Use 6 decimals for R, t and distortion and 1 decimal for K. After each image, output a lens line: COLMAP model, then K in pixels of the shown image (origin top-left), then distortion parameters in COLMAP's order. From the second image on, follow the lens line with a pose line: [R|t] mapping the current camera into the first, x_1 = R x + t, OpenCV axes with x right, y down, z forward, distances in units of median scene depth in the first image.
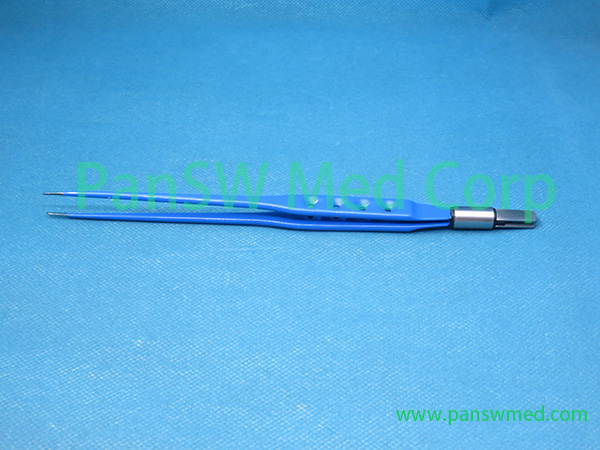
lens RADIAL K [[857.2, 0, 300.0], [0, 857.2, 225.0], [0, 0, 1]] dist [-0.066800, 0.015988]
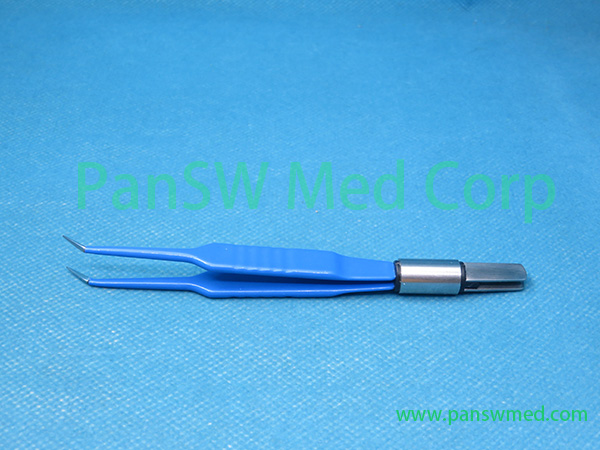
lens RADIAL K [[857.2, 0, 300.0], [0, 857.2, 225.0], [0, 0, 1]] dist [-0.066800, 0.015988]
pose [[0.997806, 0.002082, 0.066173, 0.031606], [-0.000123, 0.999562, -0.029586, -0.037486], [-0.066206, 0.029513, 0.997369, 0.318374]]
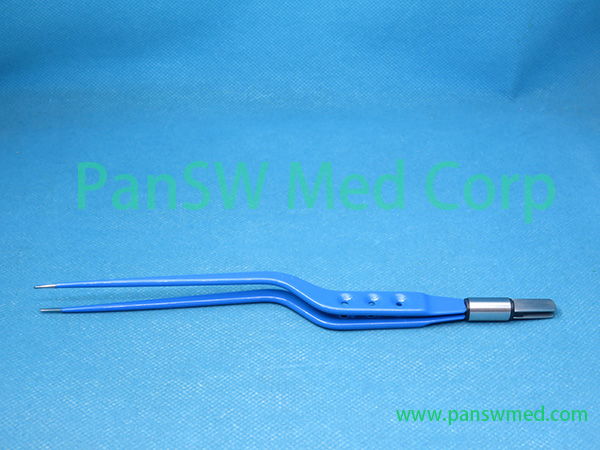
lens RADIAL K [[857.2, 0, 300.0], [0, 857.2, 225.0], [0, 0, 1]] dist [-0.066800, 0.015988]
pose [[0.998568, -0.042956, 0.031894, -0.066798], [0.045434, 0.995636, -0.081513, -0.039425], [-0.028253, 0.082845, 0.996162, 0.064274]]
